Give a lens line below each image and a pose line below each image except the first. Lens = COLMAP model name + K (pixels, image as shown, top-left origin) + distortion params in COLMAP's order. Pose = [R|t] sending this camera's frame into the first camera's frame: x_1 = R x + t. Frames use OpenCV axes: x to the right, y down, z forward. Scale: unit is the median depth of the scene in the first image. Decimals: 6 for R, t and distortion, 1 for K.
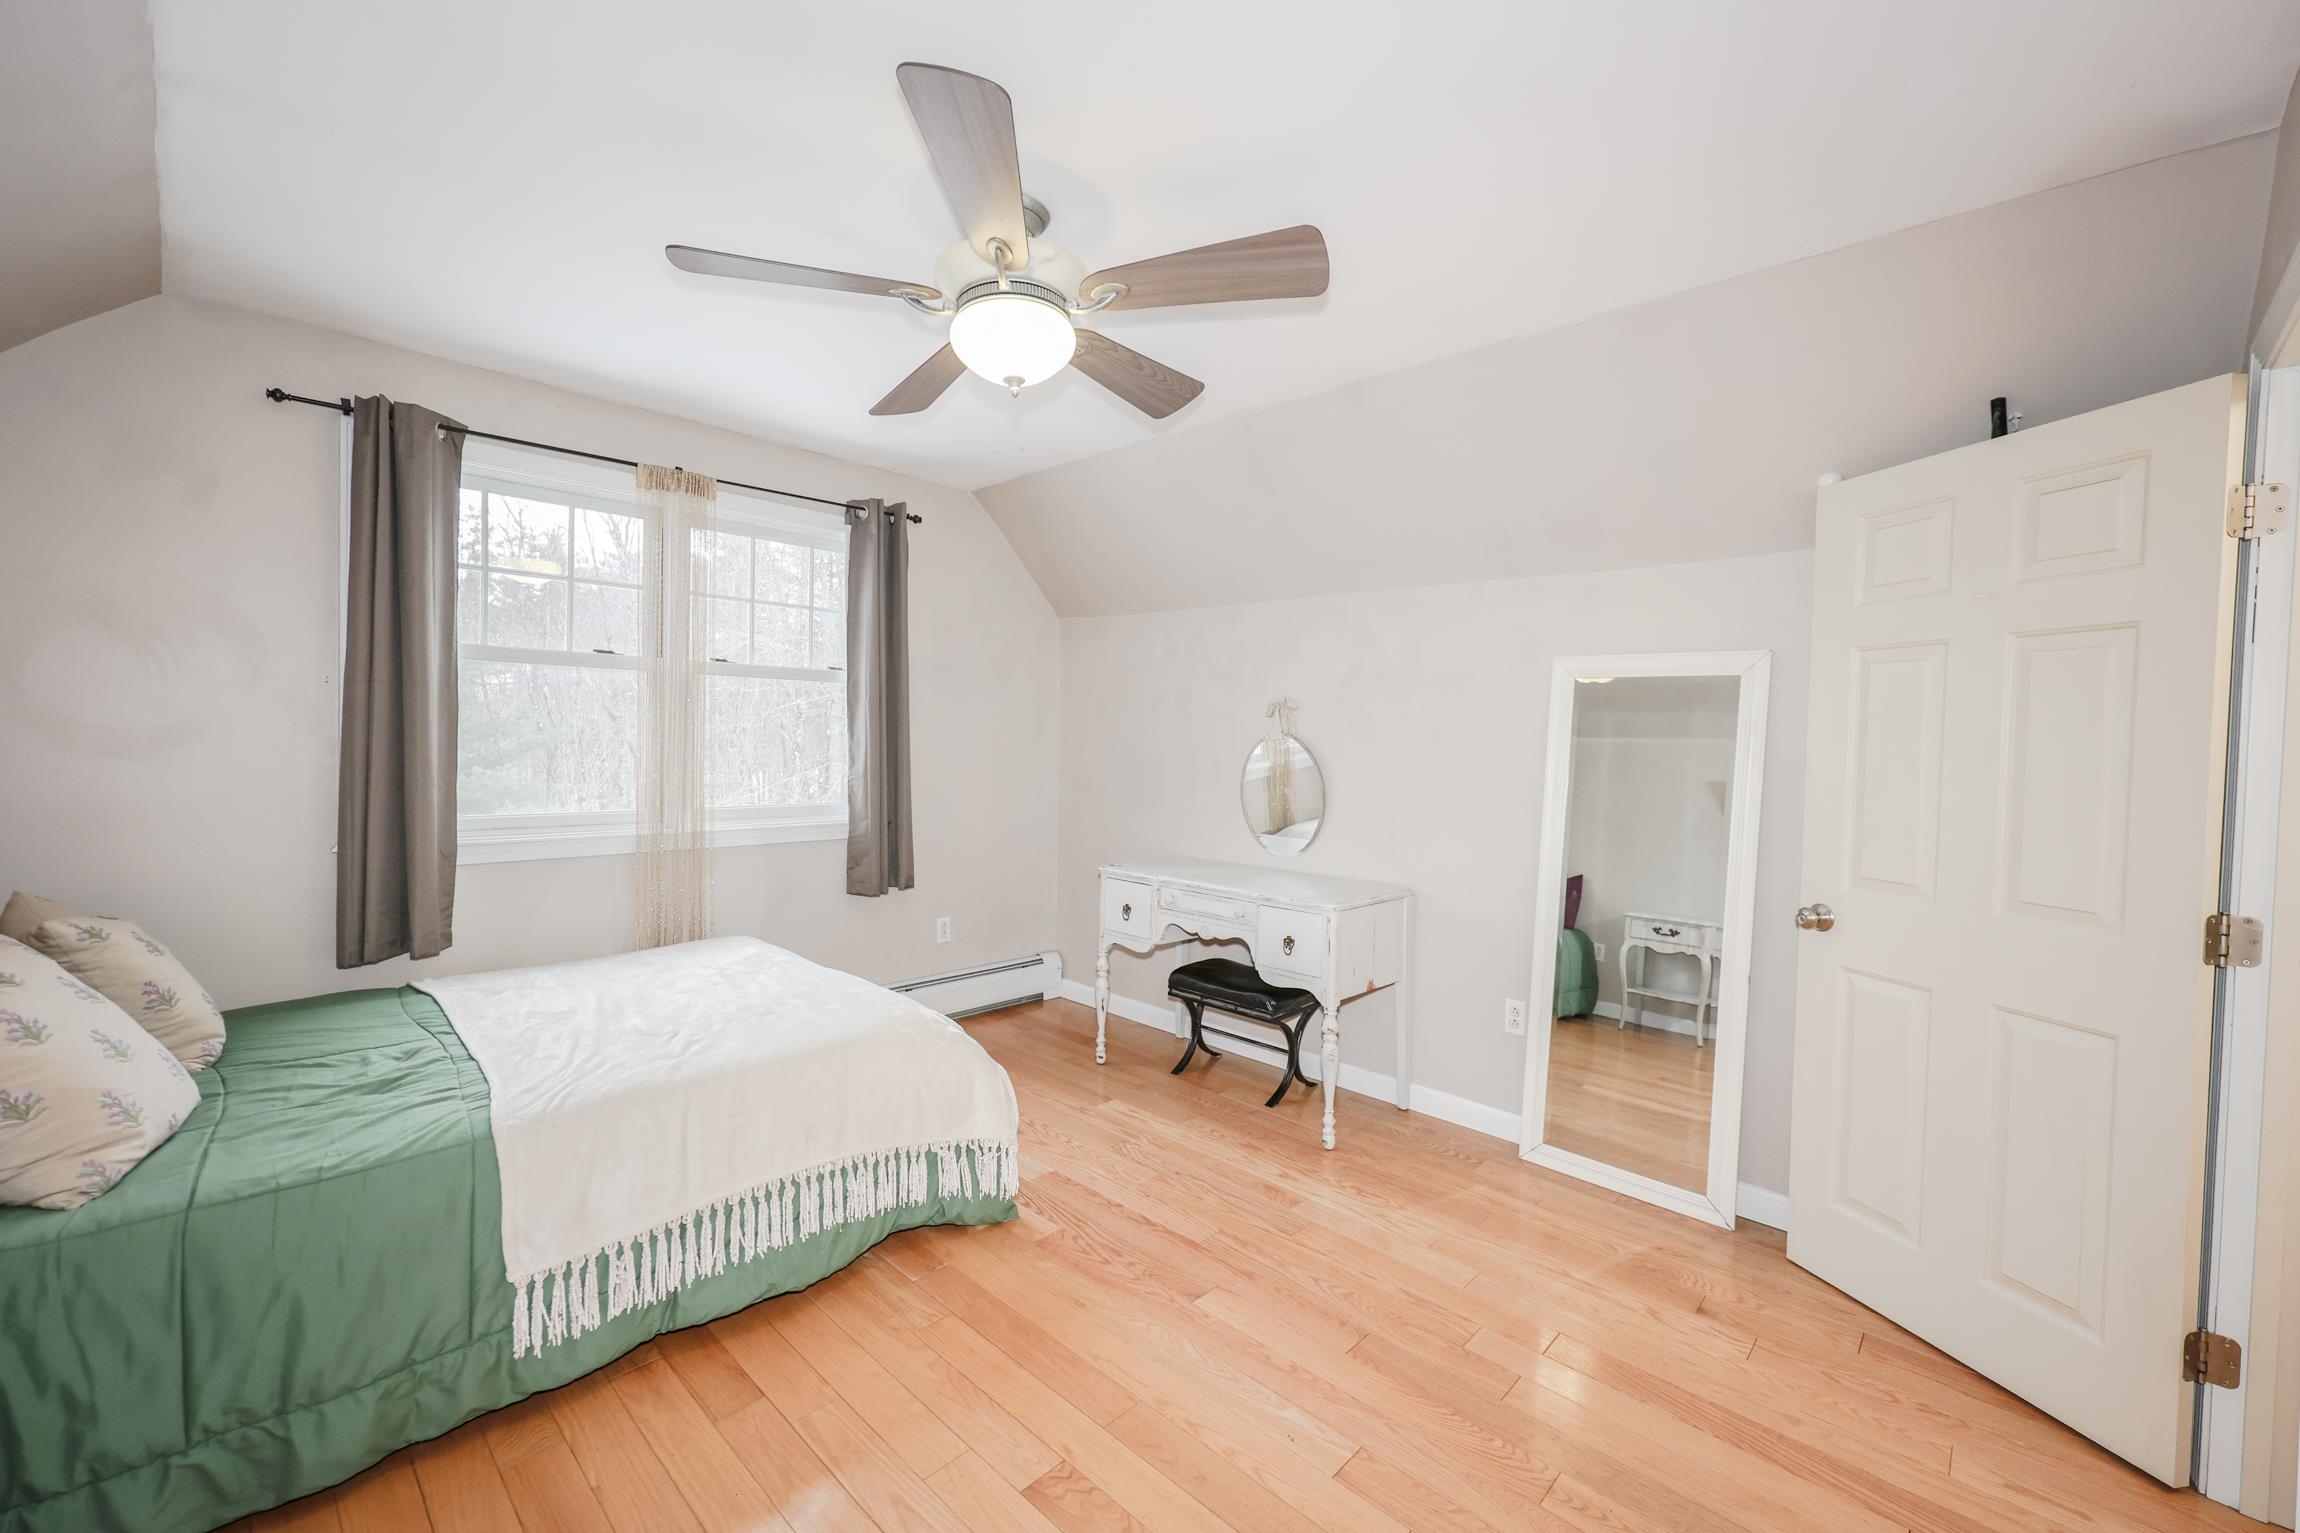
lens RADIAL K [[946.5, 0, 1091.0], [0, 946.5, 755.3], [0, 0, 1]] dist [-0.003645, 0.000412]
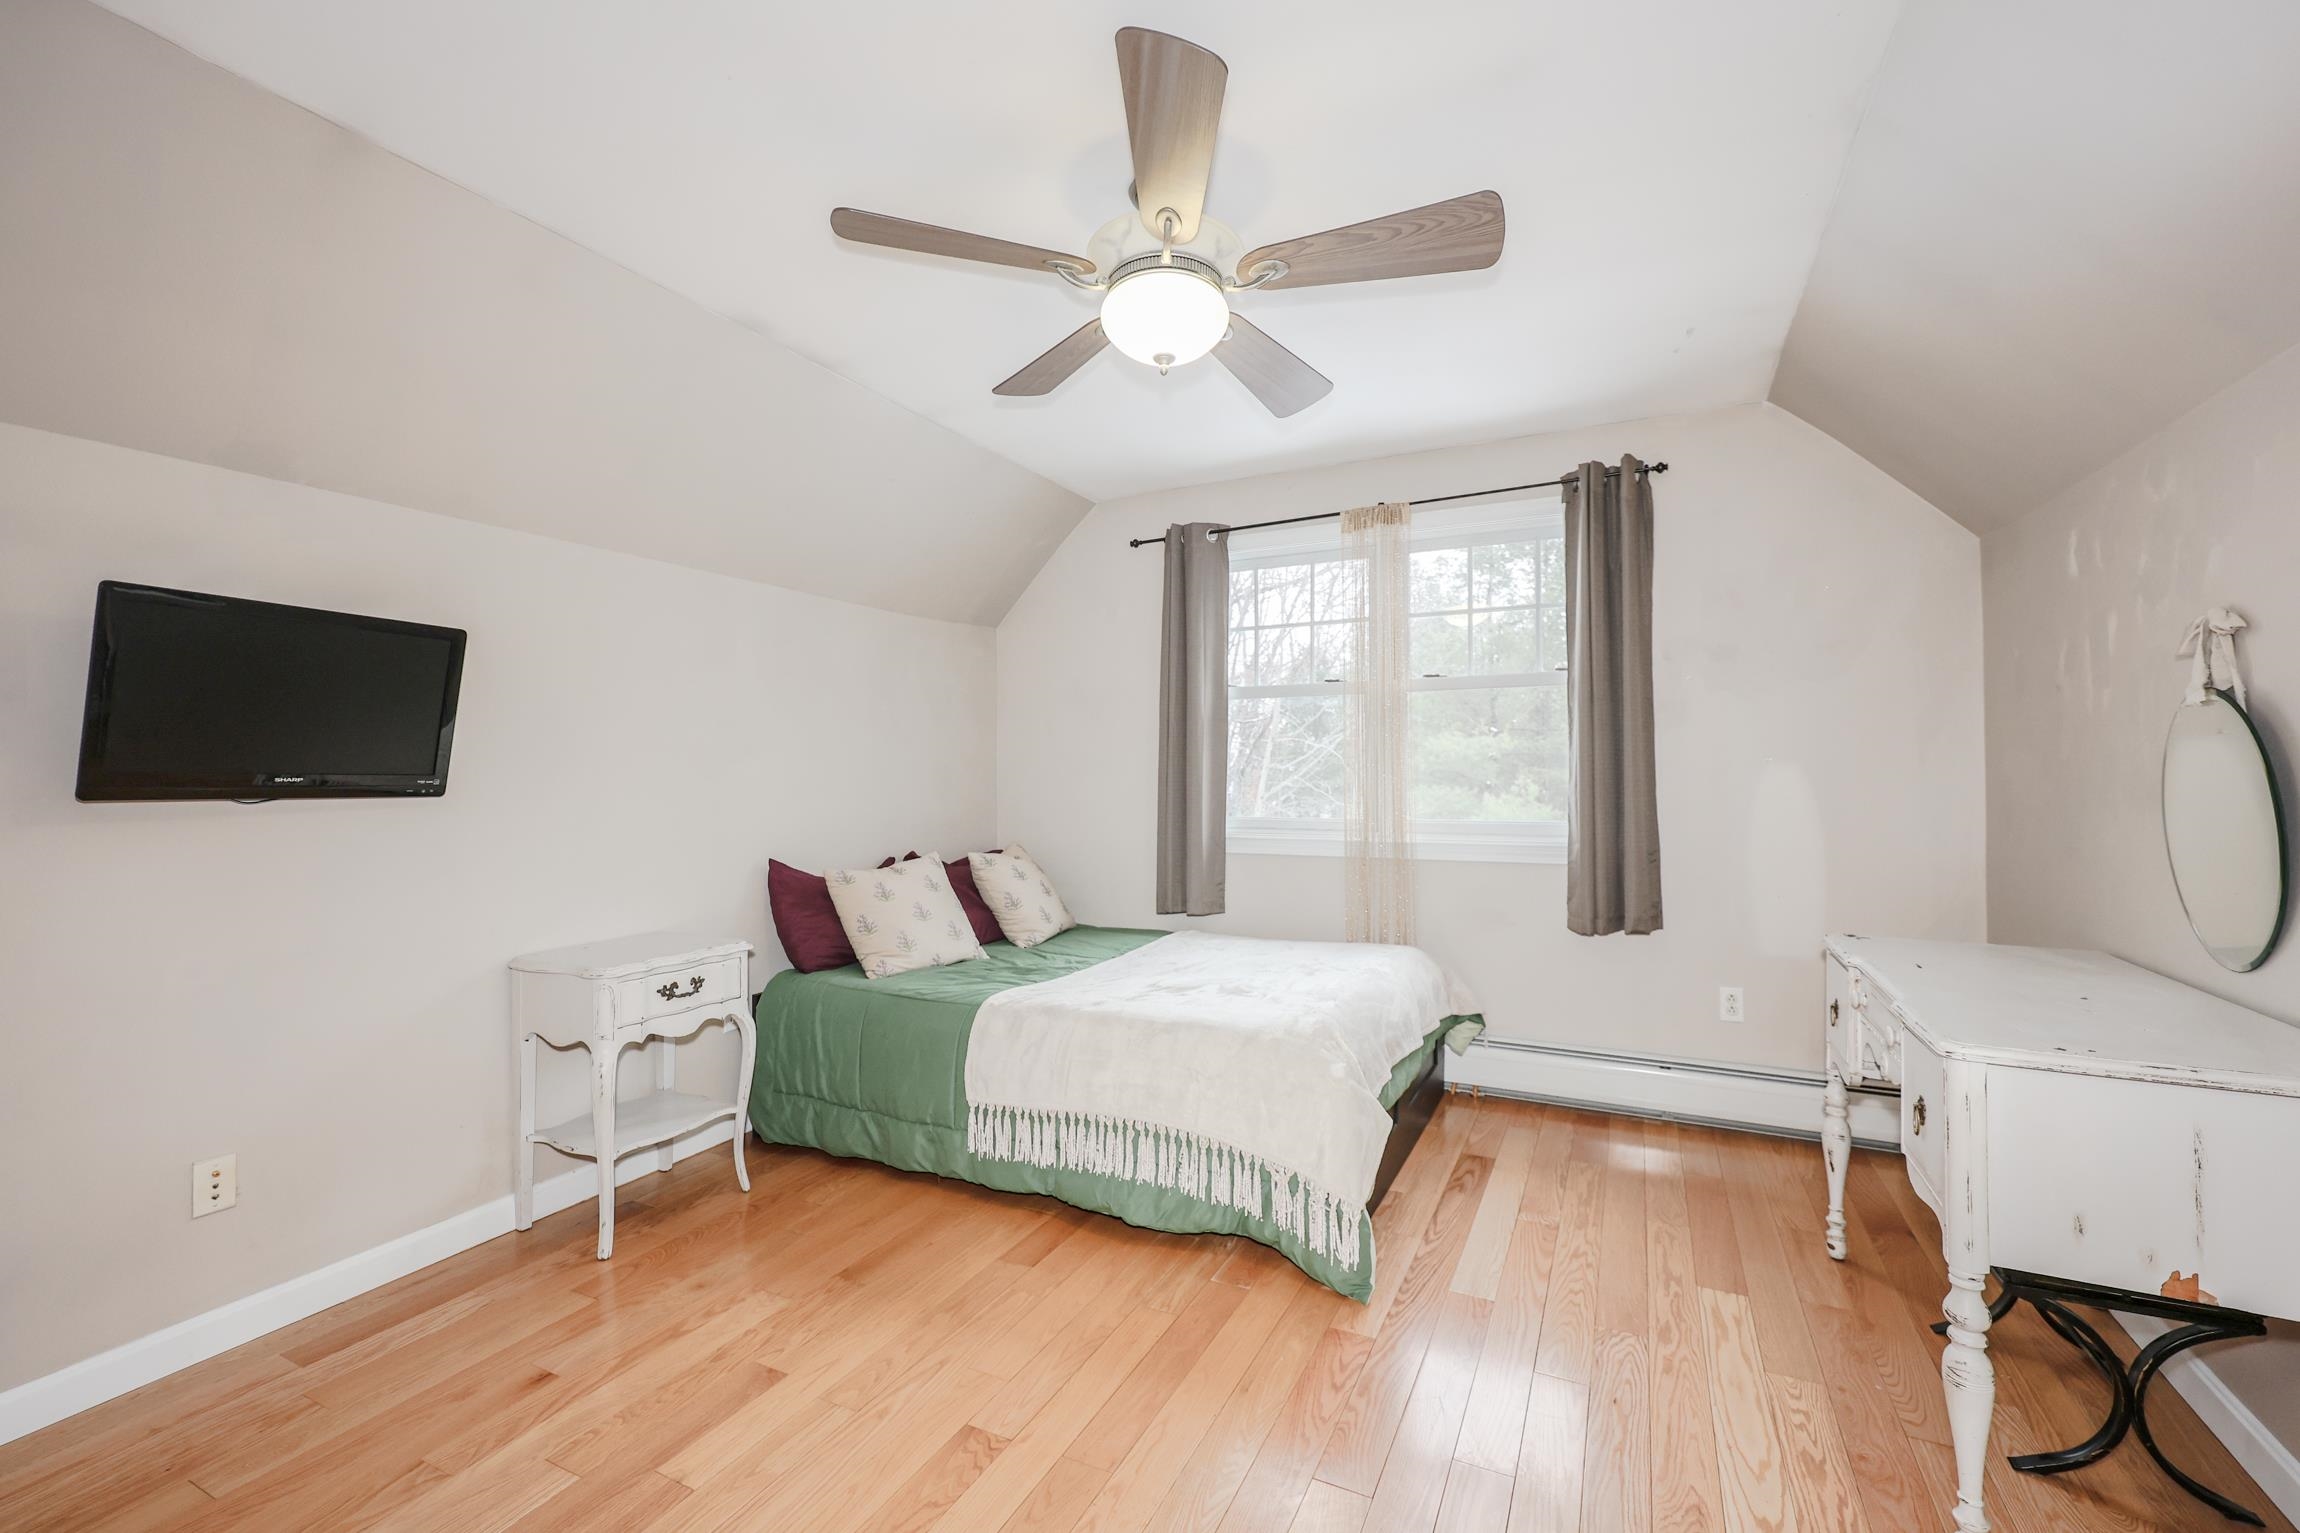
lens RADIAL K [[946.5, 0, 1145.0], [0, 946.5, 770.1], [0, 0, 1]] dist [-0.003645, 0.000412]
pose [[0.312741, -0.024895, -0.949512, 0.571745], [-0.006308, 0.999580, -0.028285, 0.037823], [0.949817, 0.014835, 0.312453, 0.472180]]
